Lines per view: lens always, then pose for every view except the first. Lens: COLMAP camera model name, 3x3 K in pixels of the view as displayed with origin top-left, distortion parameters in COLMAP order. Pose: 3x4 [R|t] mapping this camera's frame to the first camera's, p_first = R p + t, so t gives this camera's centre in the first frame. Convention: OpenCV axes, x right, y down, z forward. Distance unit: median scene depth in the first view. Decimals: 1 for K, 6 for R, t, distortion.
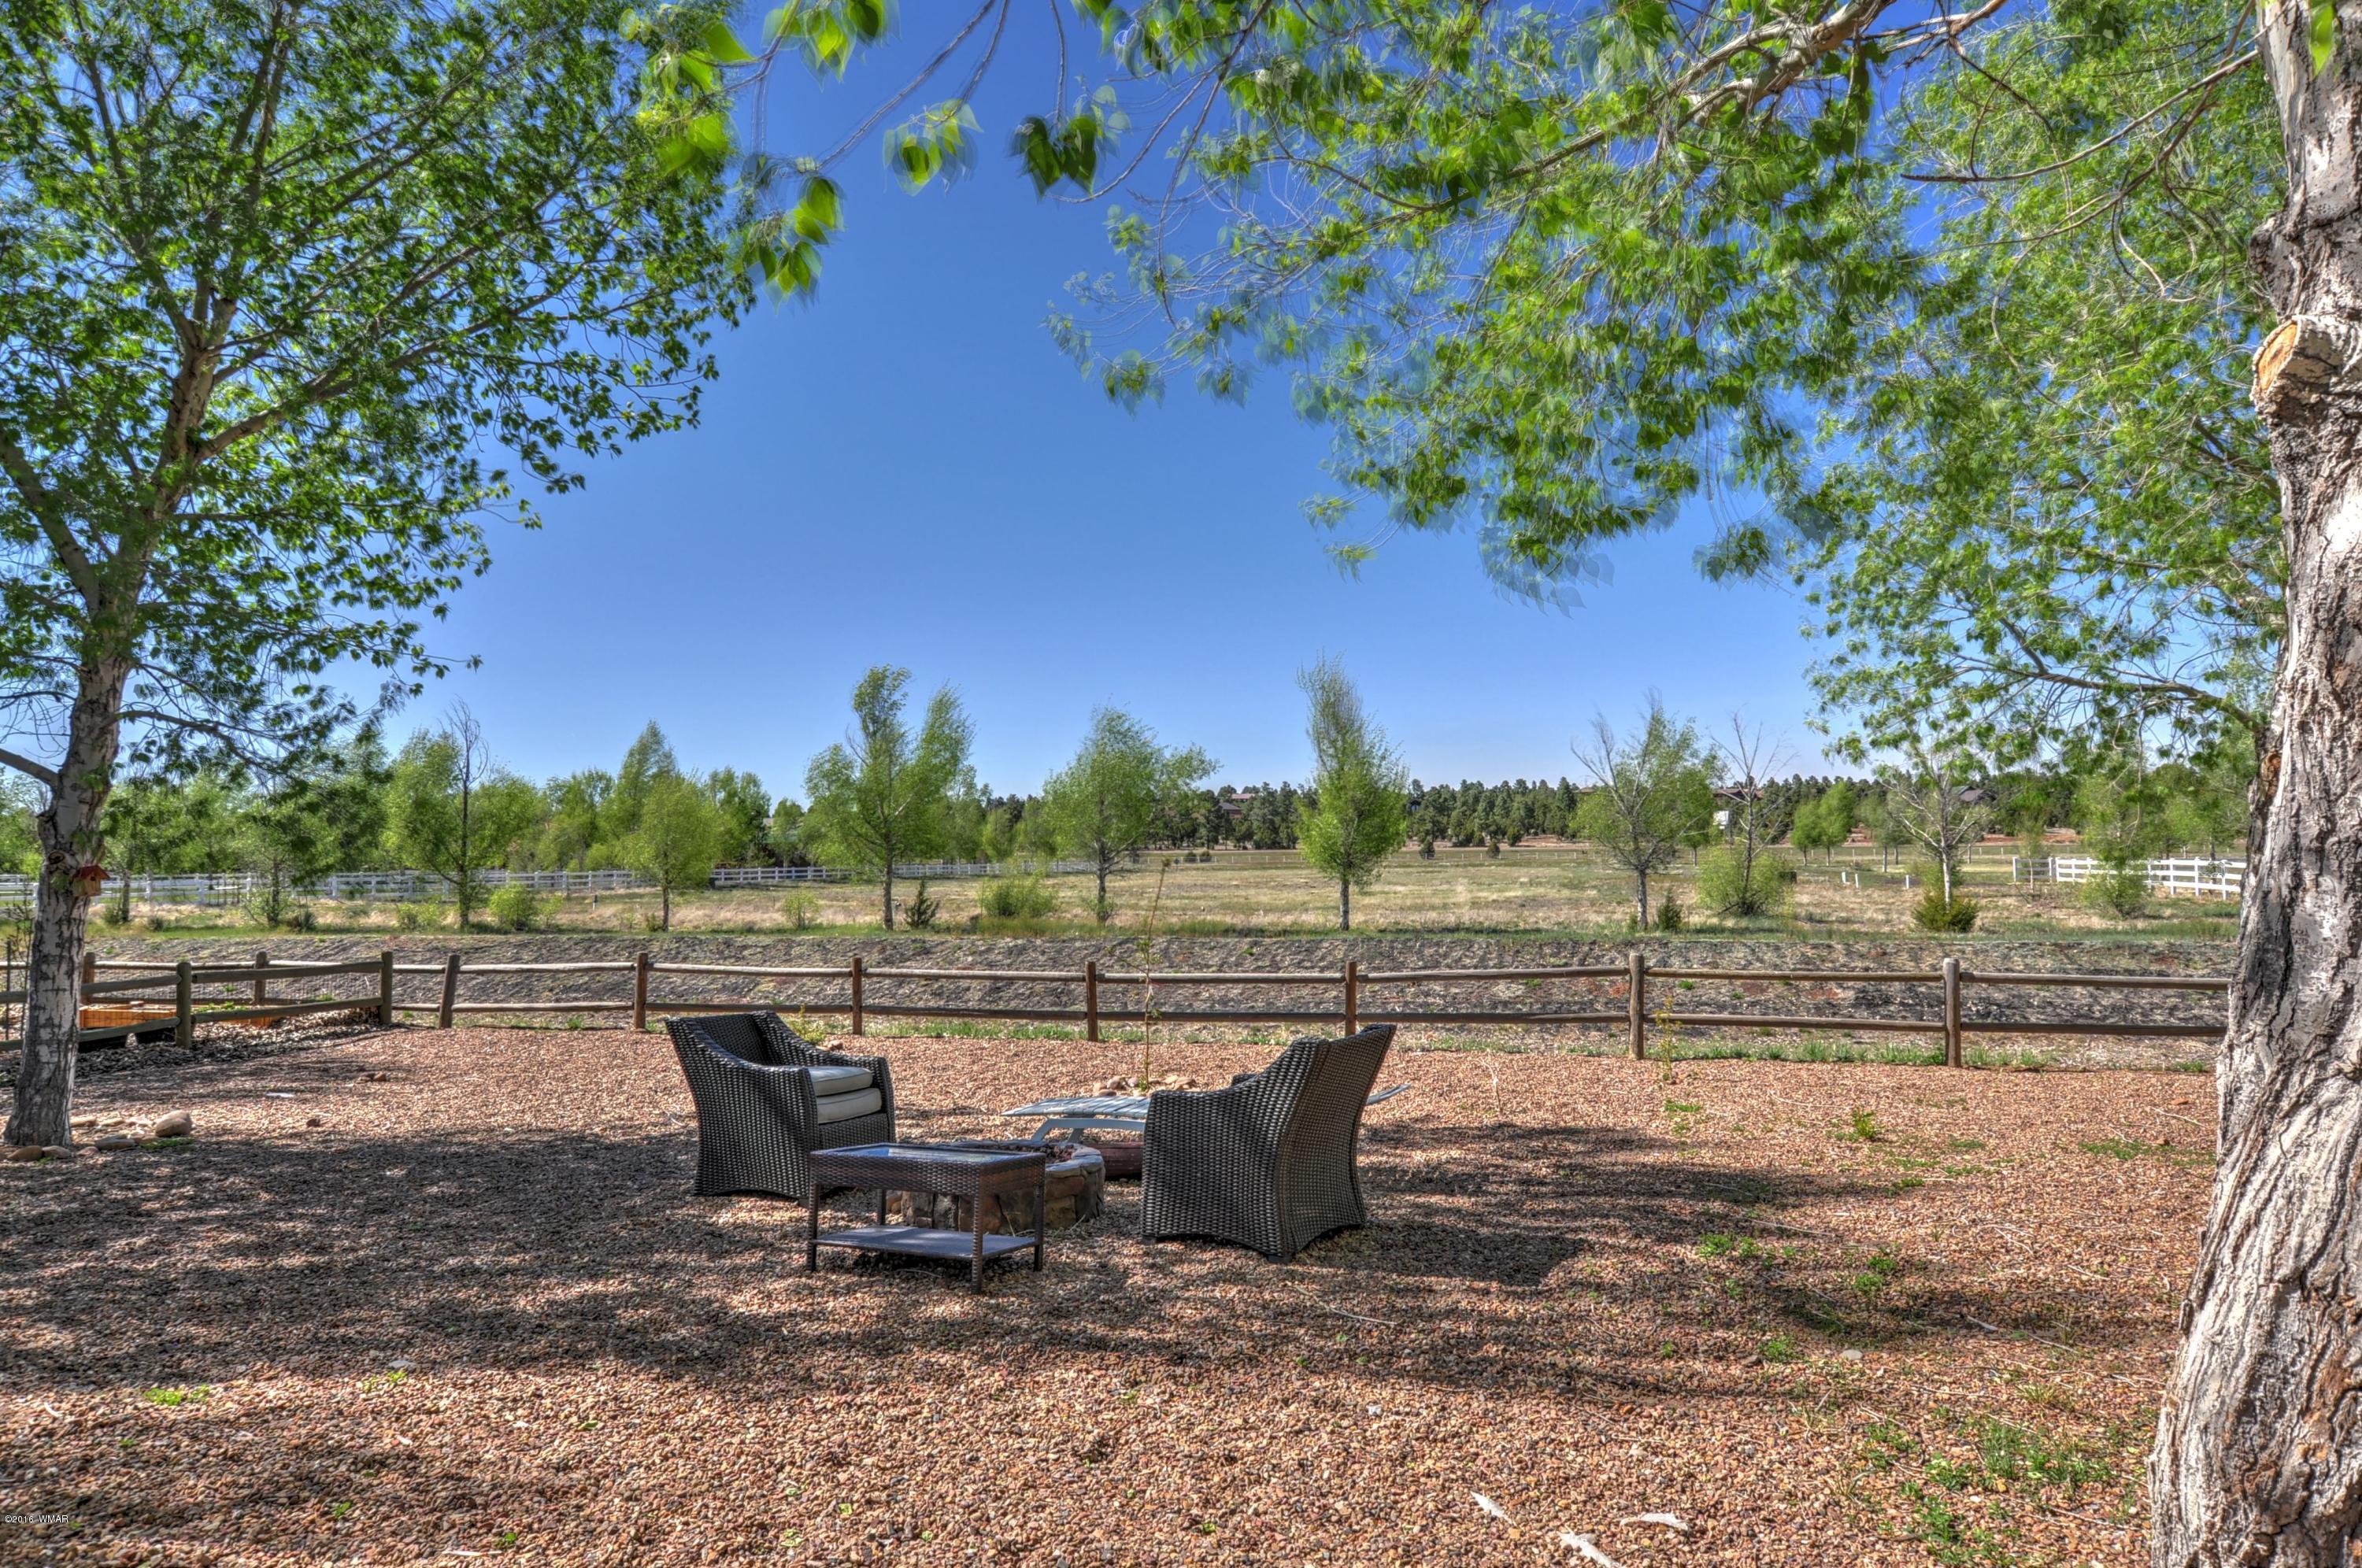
lens RADIAL K [[1499.1, 0, 1184.9], [0, 1499.1, 787.3], [0, 0, 1]] dist [-0.002452, -0.000414]
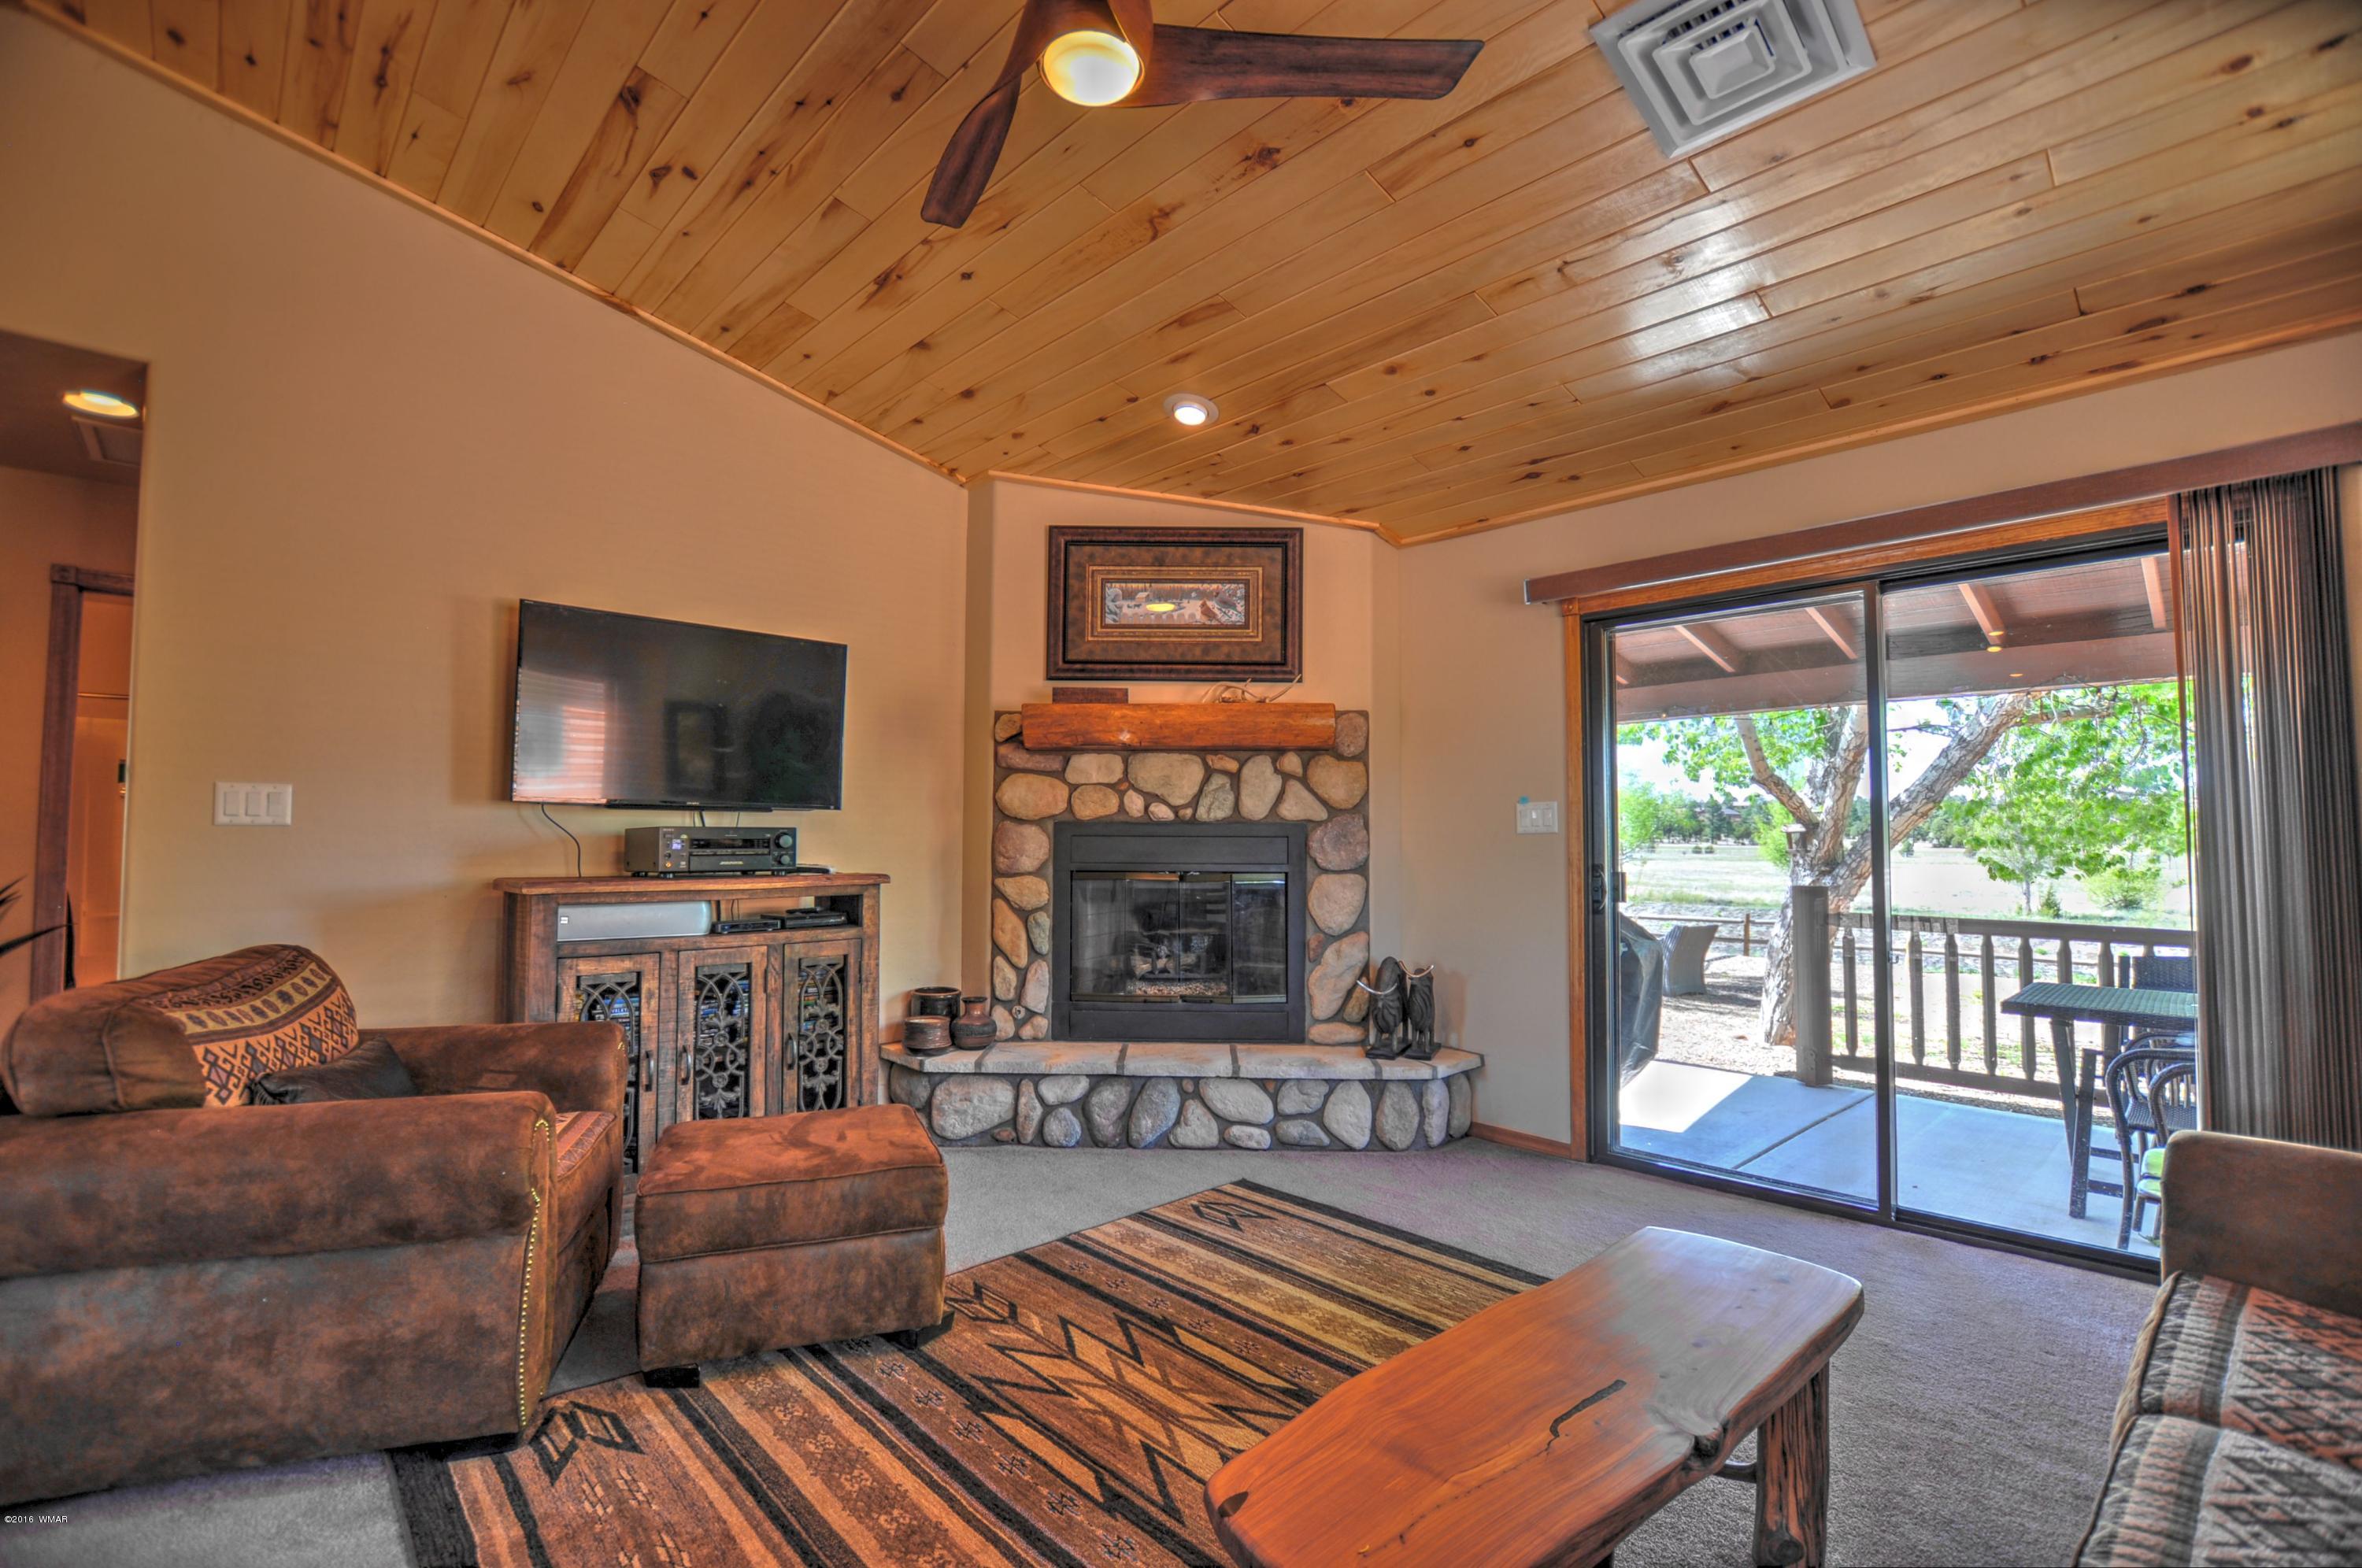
lens RADIAL K [[1037.0, 0, 1175.7], [0, 1037.0, 792.2], [0, 0, 1]] dist [-0.028539, 0.002519]
pose [[0.893349, 0.004853, -0.449338, 0.043256], [-0.005681, 0.999984, -0.000494, -0.054386], [0.449328, 0.002994, 0.893362, -0.762149]]
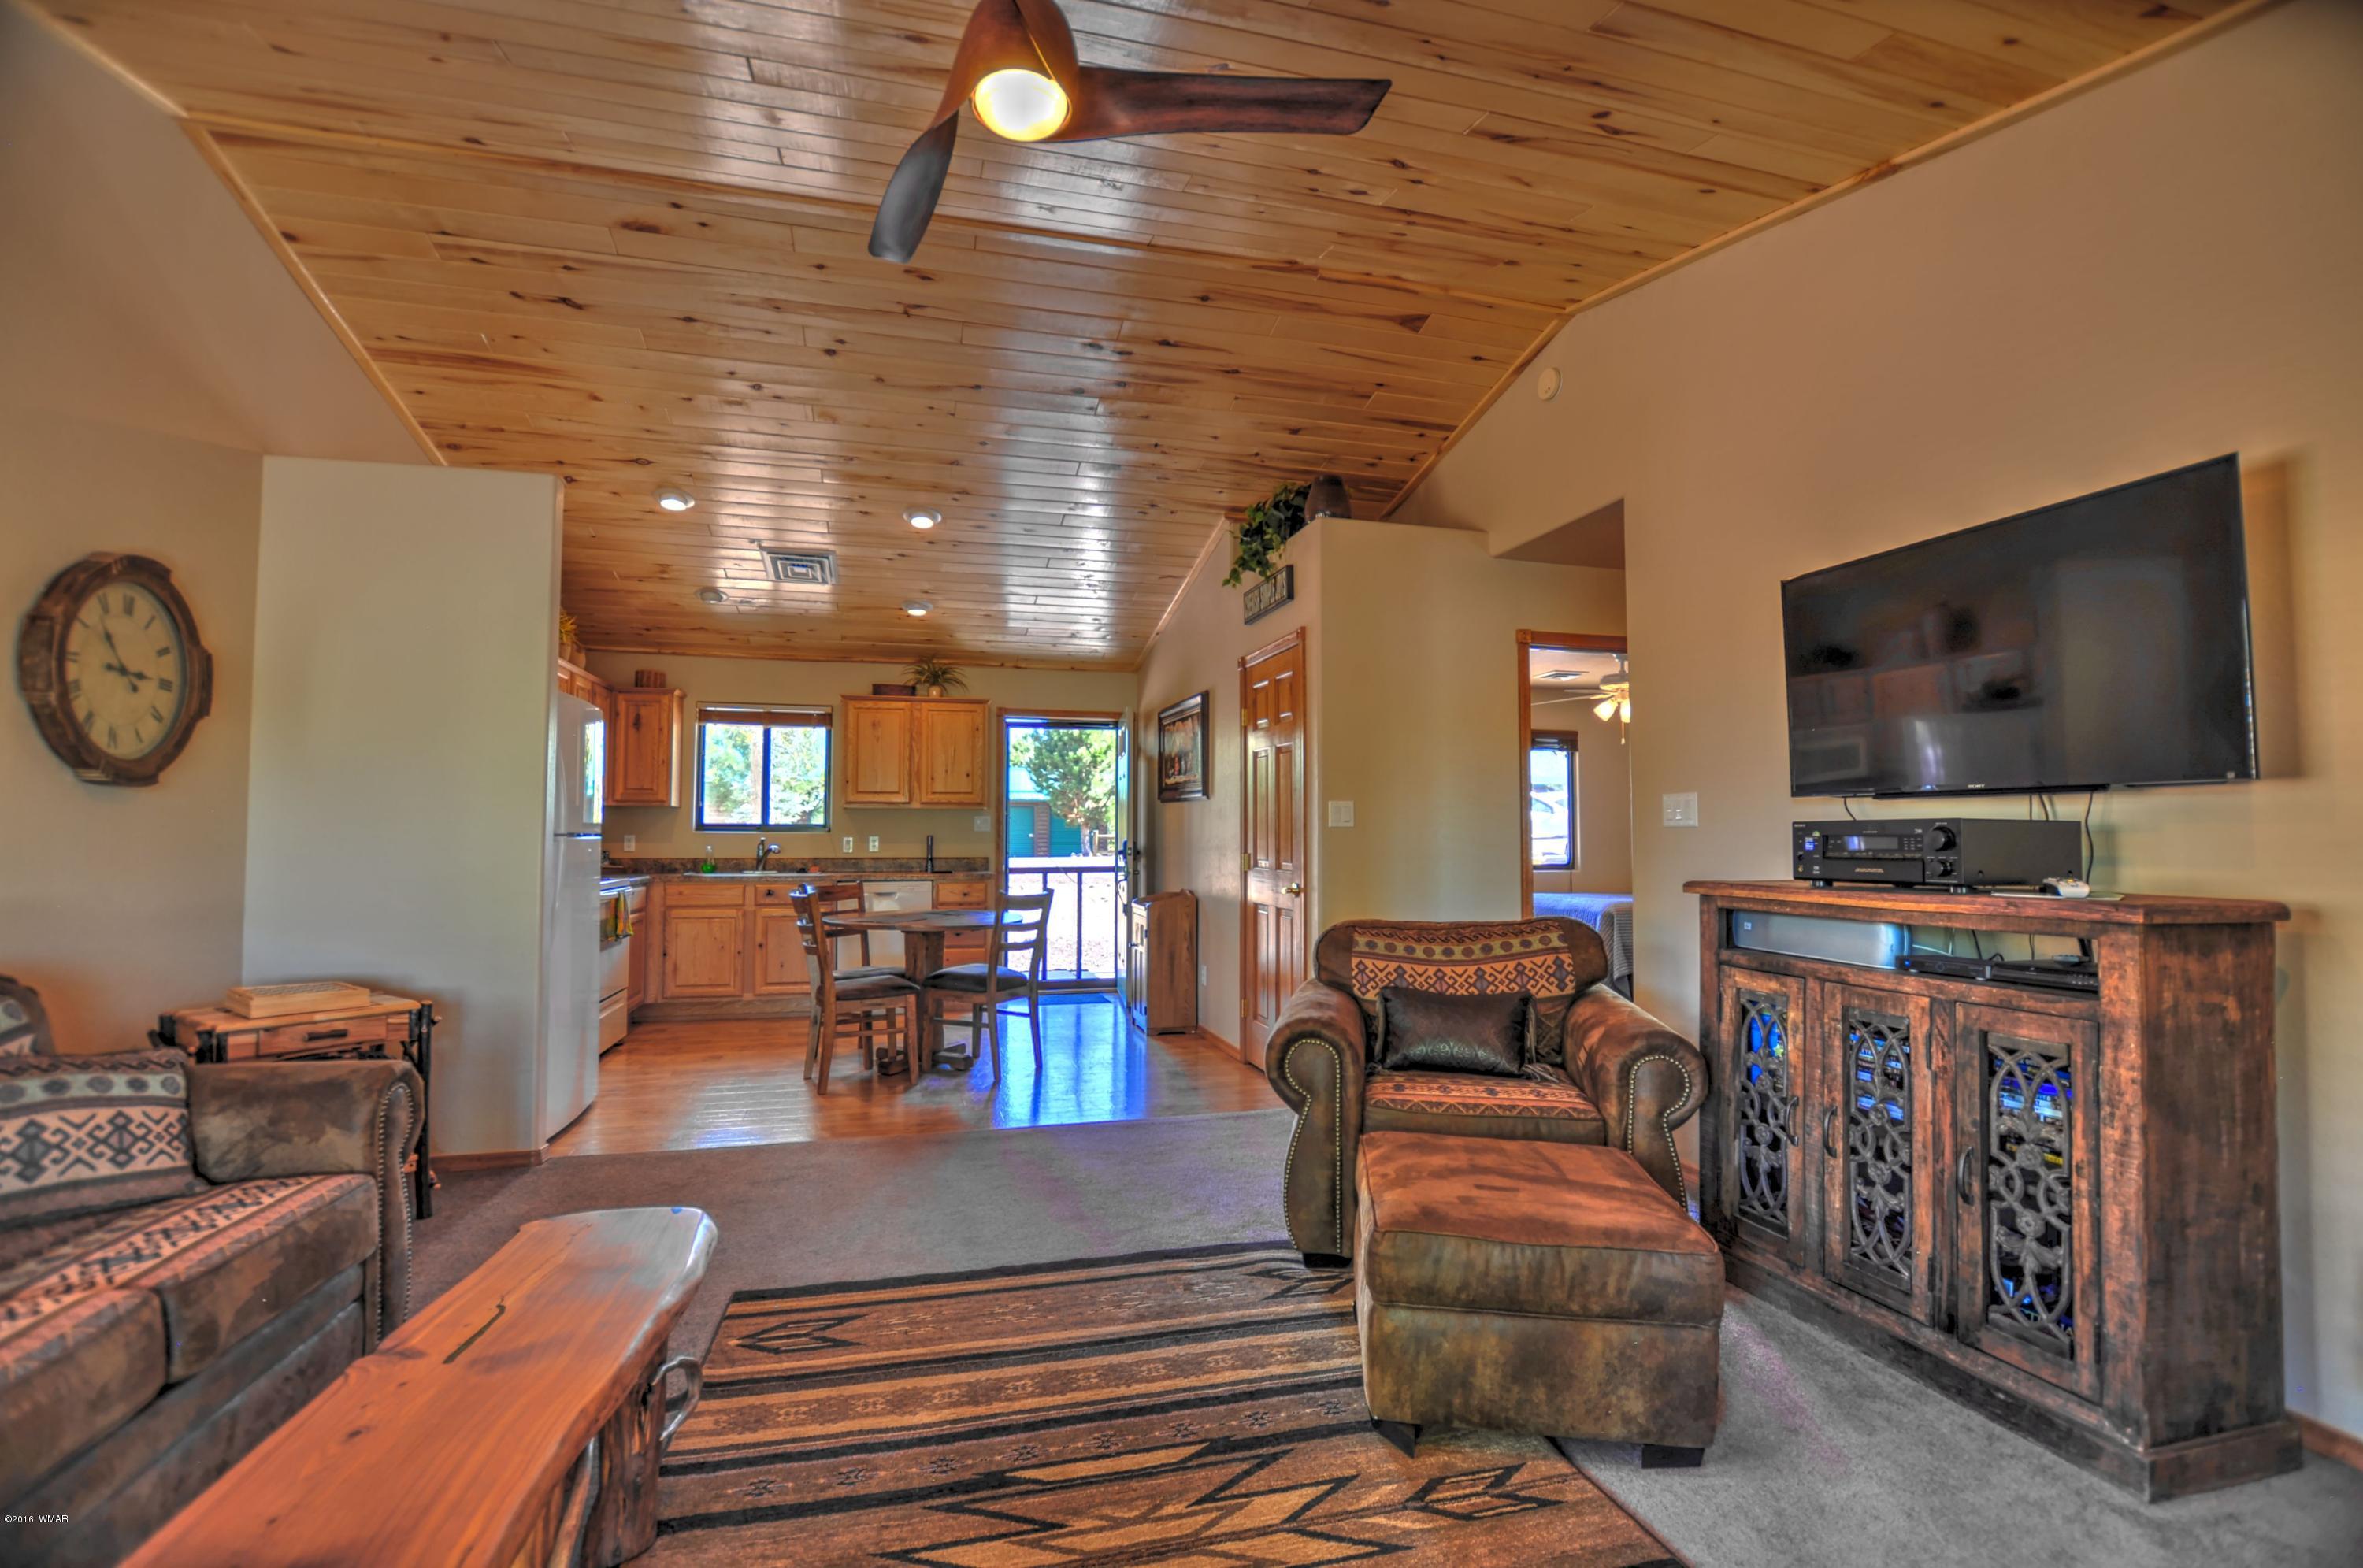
lens RADIAL K [[1037.5, 0, 1173.1], [0, 1037.5, 788.7], [0, 0, 1]] dist [-0.028539, 0.002519]
pose [[-0.823250, -0.005185, -0.567655, 0.032258], [0.038975, 0.997082, -0.065632, -0.040011], [0.566339, -0.076156, -0.820646, -0.414660]]
